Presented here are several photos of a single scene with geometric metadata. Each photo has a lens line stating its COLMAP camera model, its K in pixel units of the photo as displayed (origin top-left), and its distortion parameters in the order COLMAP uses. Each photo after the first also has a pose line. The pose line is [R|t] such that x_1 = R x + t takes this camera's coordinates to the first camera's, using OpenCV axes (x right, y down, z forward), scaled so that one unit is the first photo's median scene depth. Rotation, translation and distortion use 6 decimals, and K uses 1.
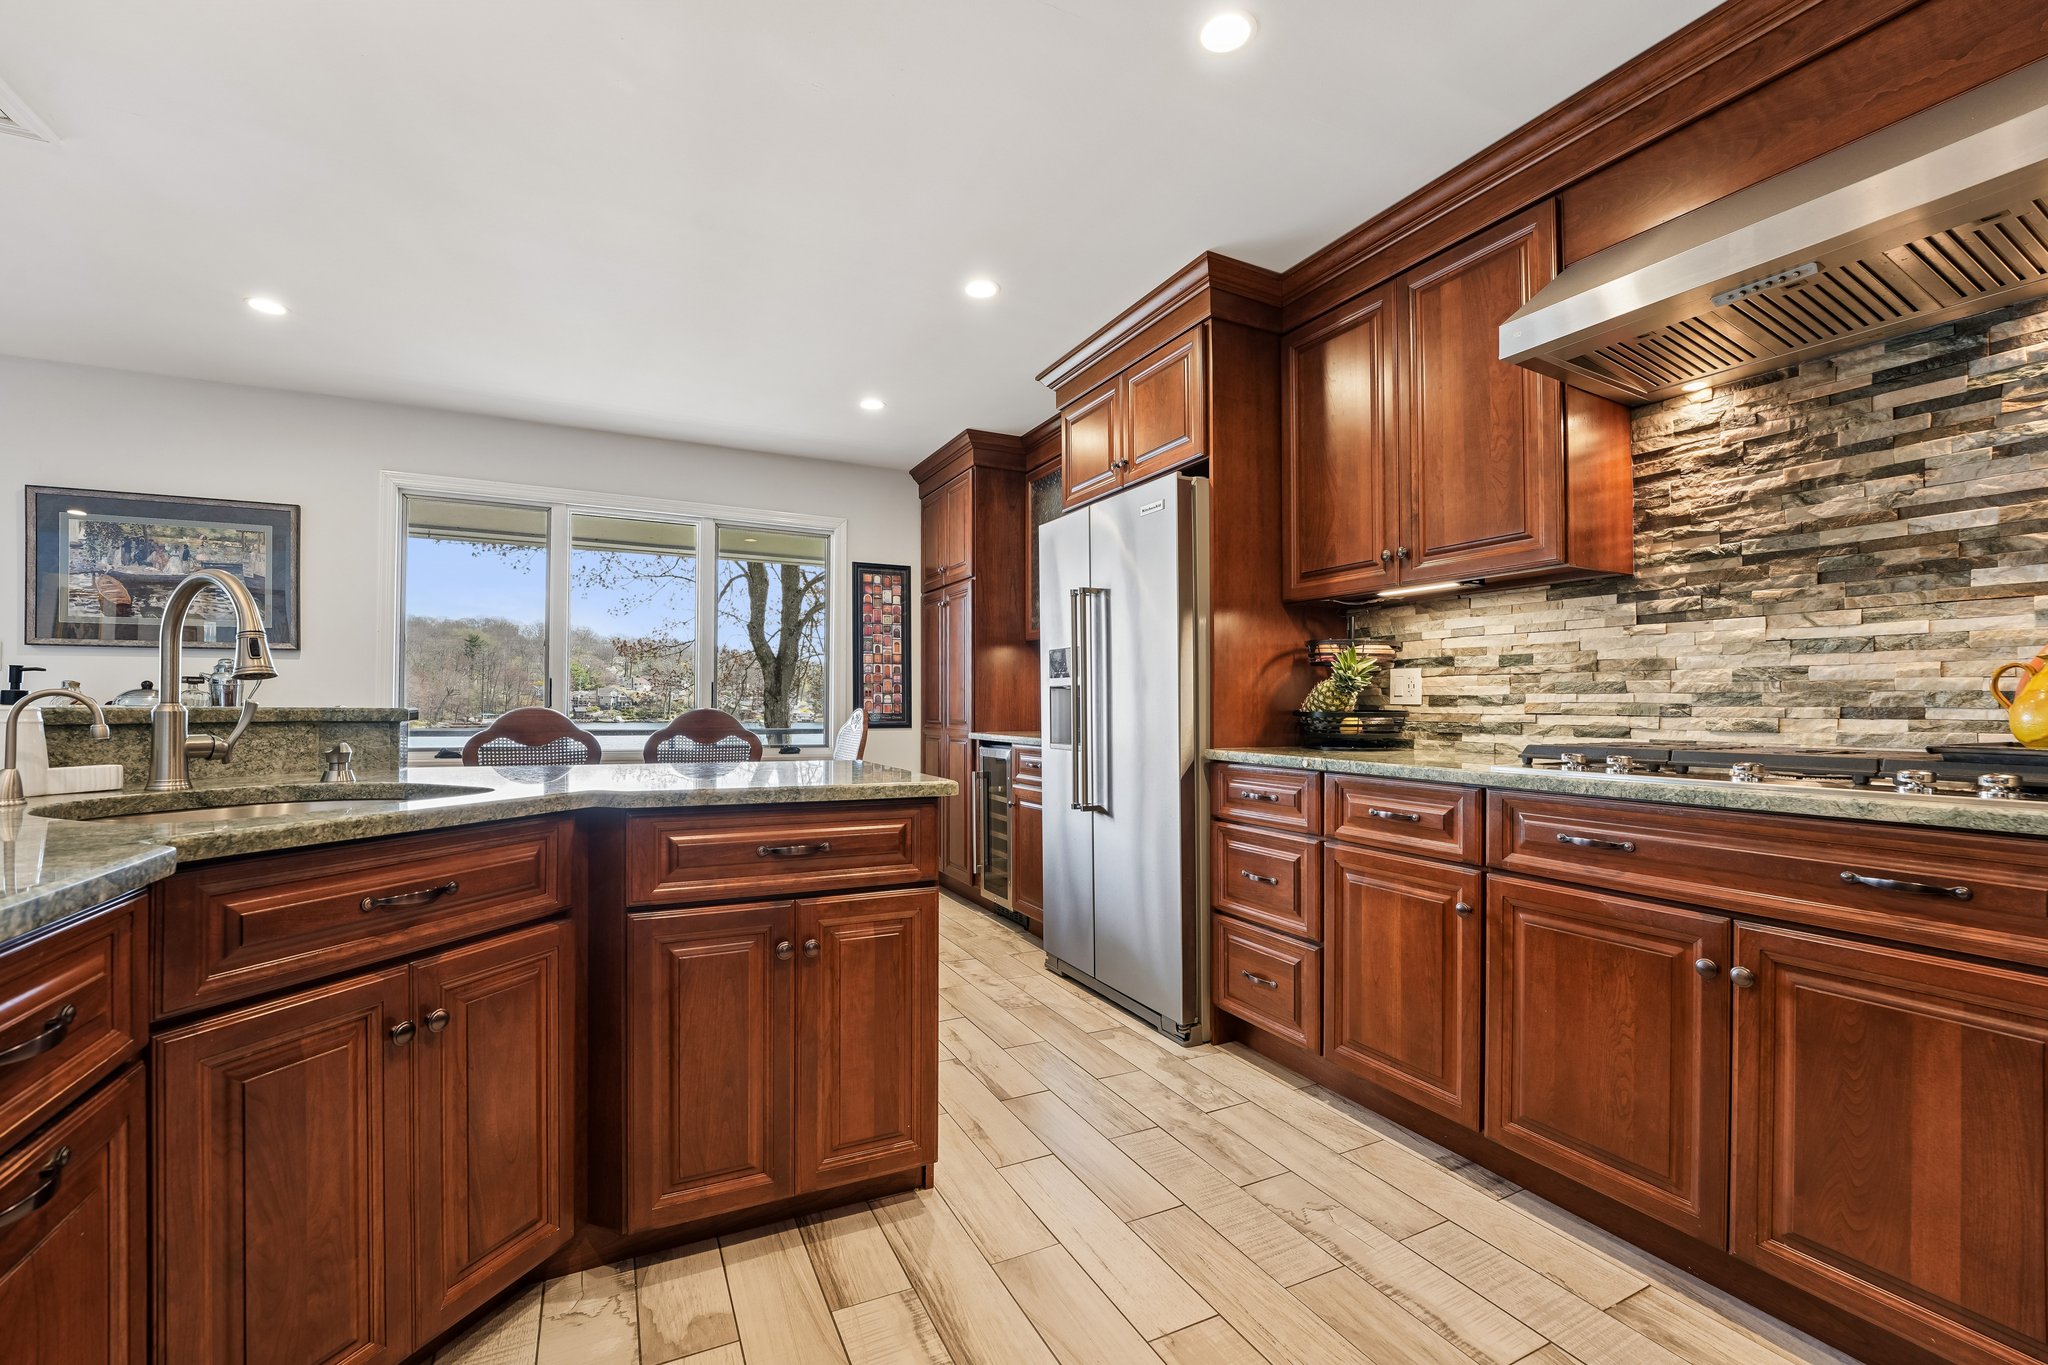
lens RADIAL K [[845.0, 0, 997.7], [0, 845.0, 701.1], [0, 0, 1]] dist [-0.019229, 0.000475]
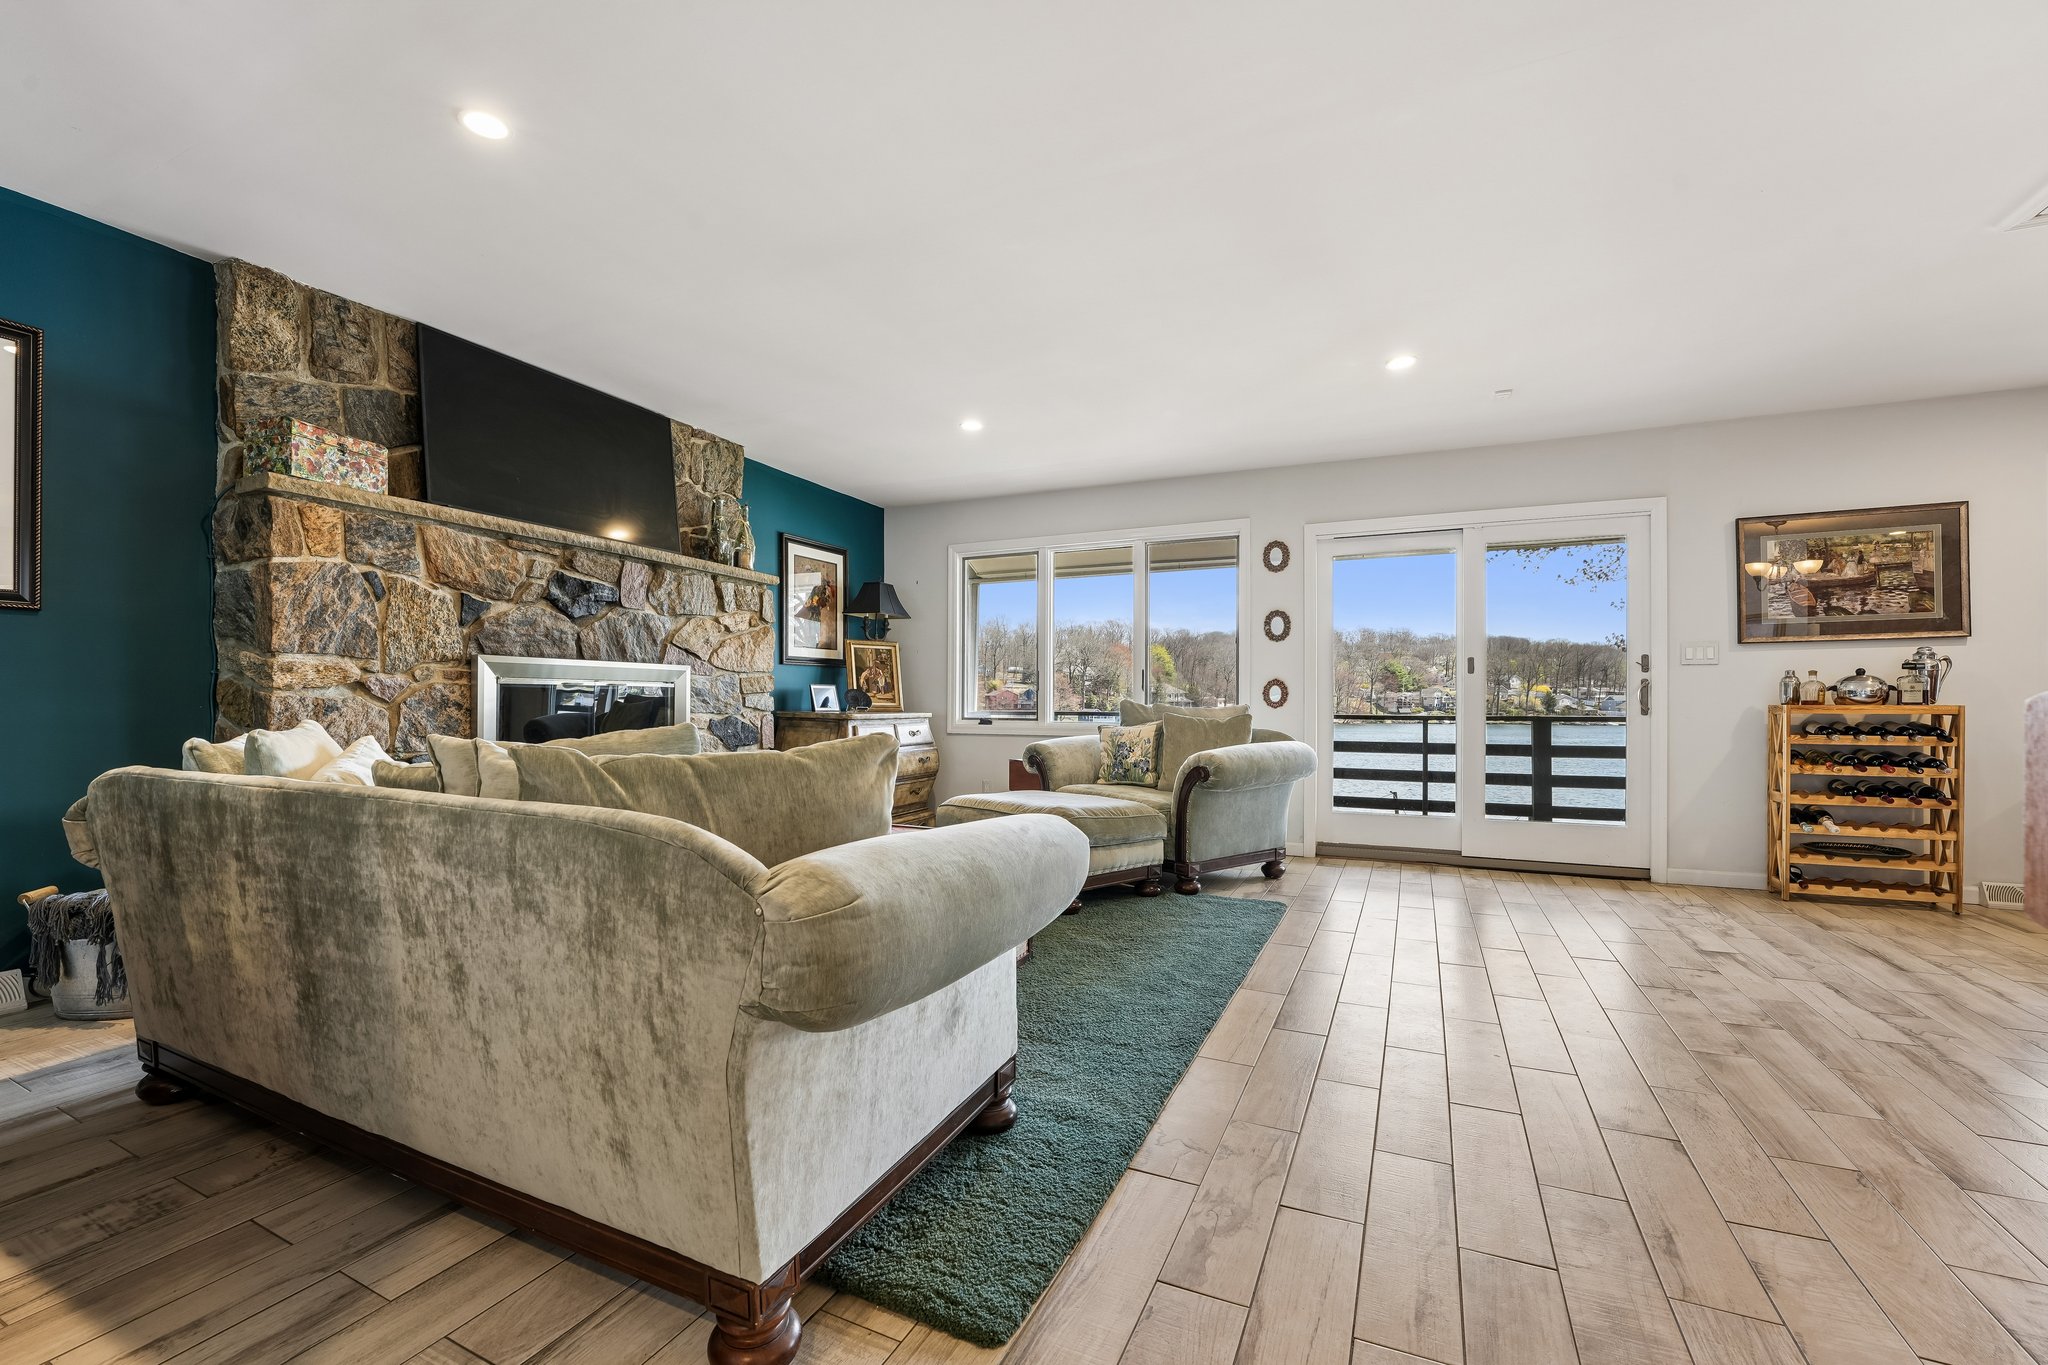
lens RADIAL K [[841.2, 0, 1019.2], [0, 841.2, 709.6], [0, 0, 1]] dist [-0.023602, 0.000174]
pose [[0.628301, -0.005563, -0.777950, -1.415384], [0.011151, 0.999936, 0.001856, 0.030112], [0.777890, -0.009841, 0.628323, -1.080869]]
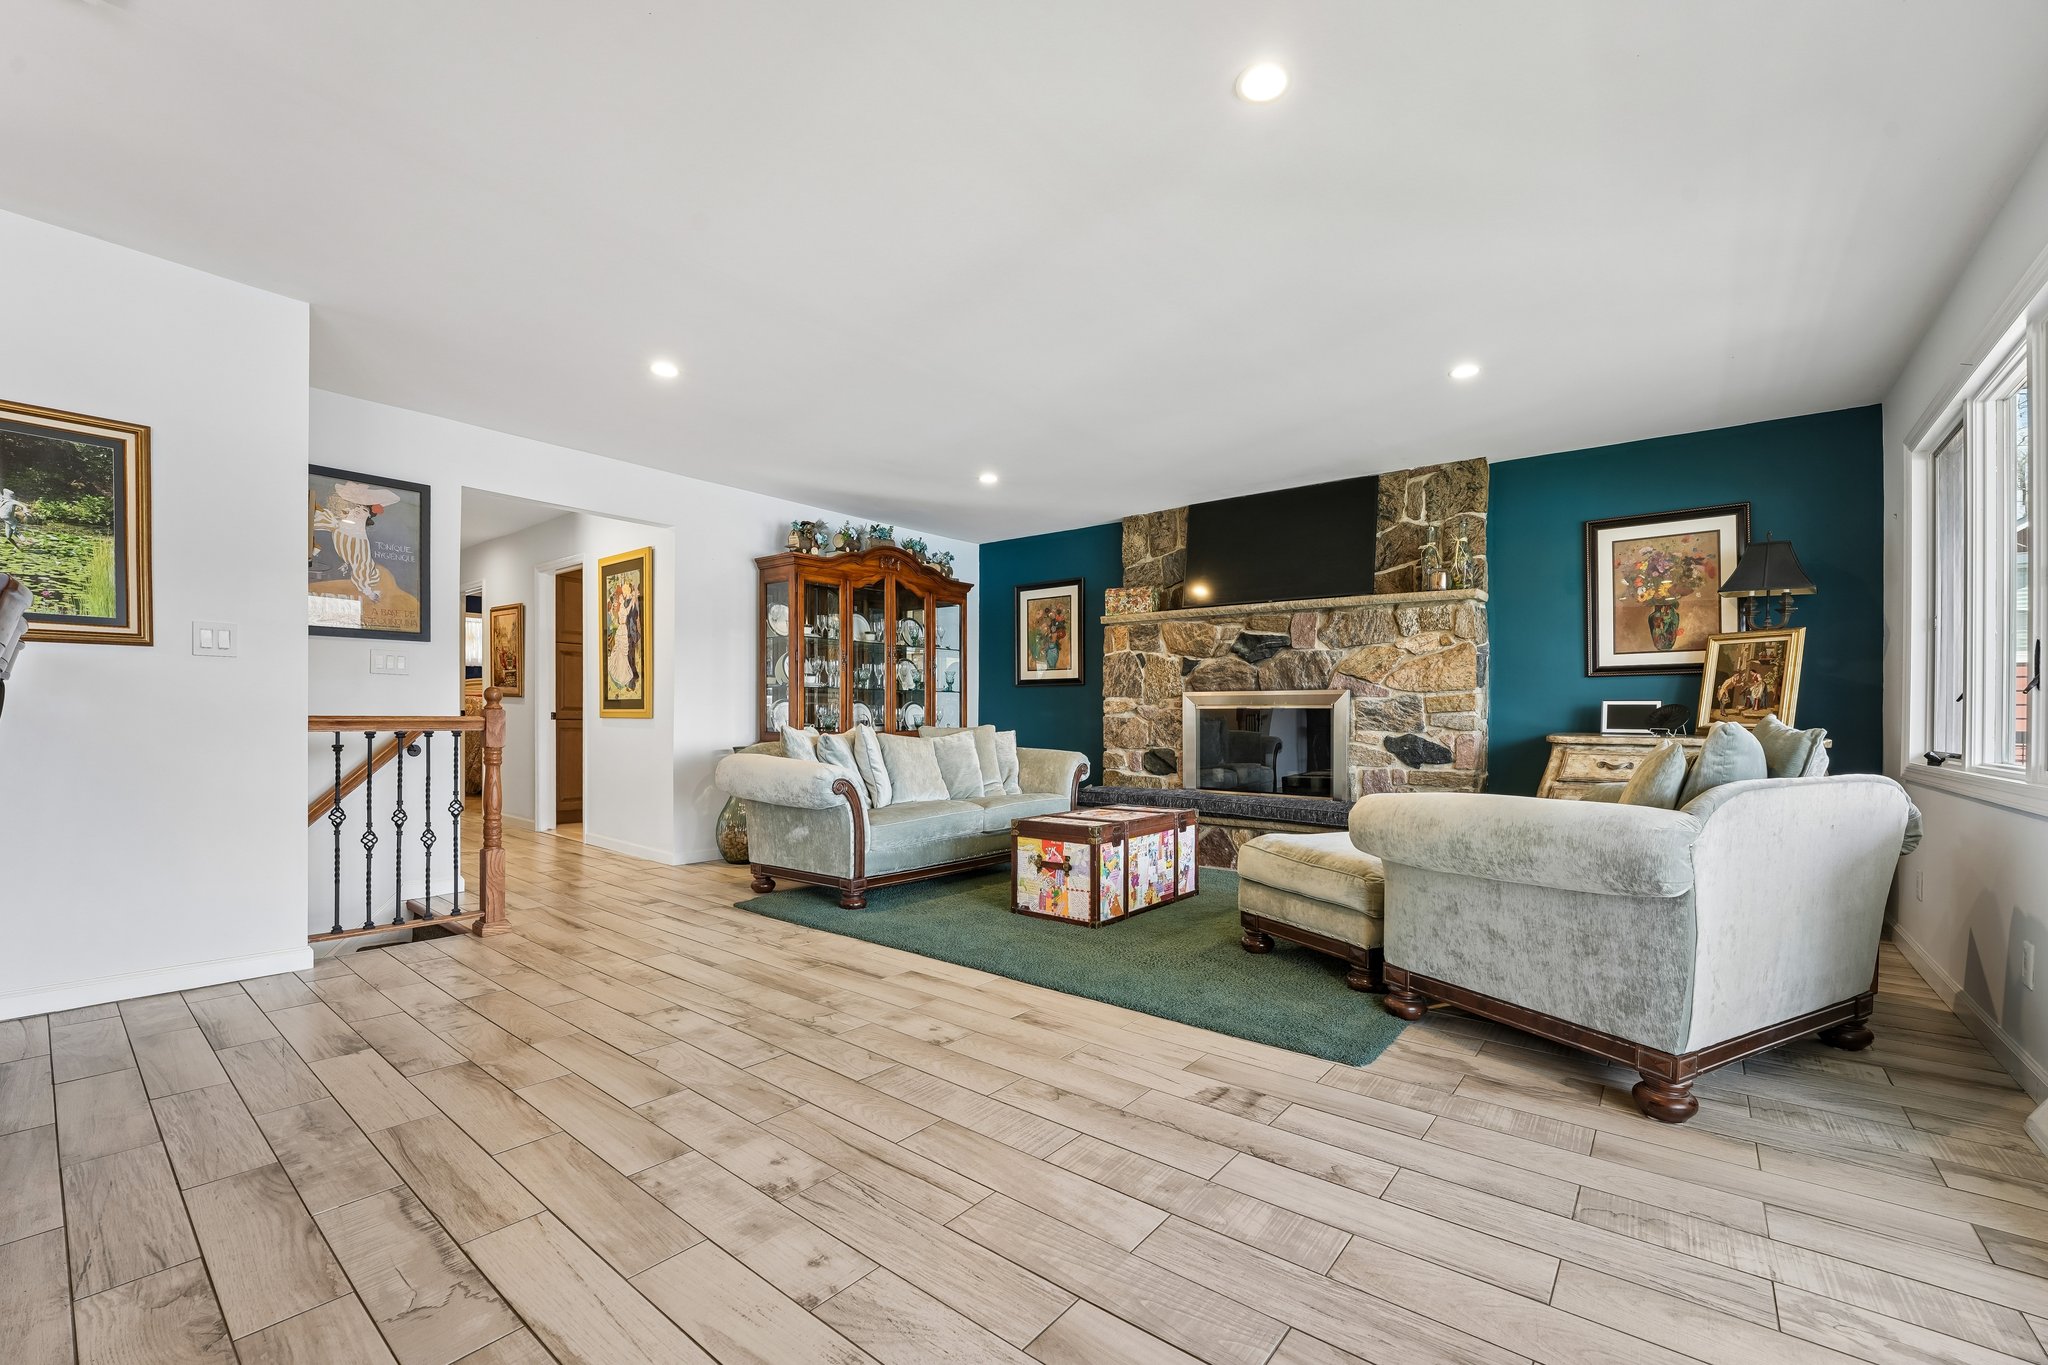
lens RADIAL K [[843.7, 0, 1018.5], [0, 843.7, 725.6], [0, 0, 1]] dist [-0.029244, 0.003058]
pose [[-0.903222, -0.017108, -0.428833, -1.627700], [-0.016441, 0.999851, -0.005260, 0.049977], [0.428859, 0.002300, -0.903368, 1.352287]]
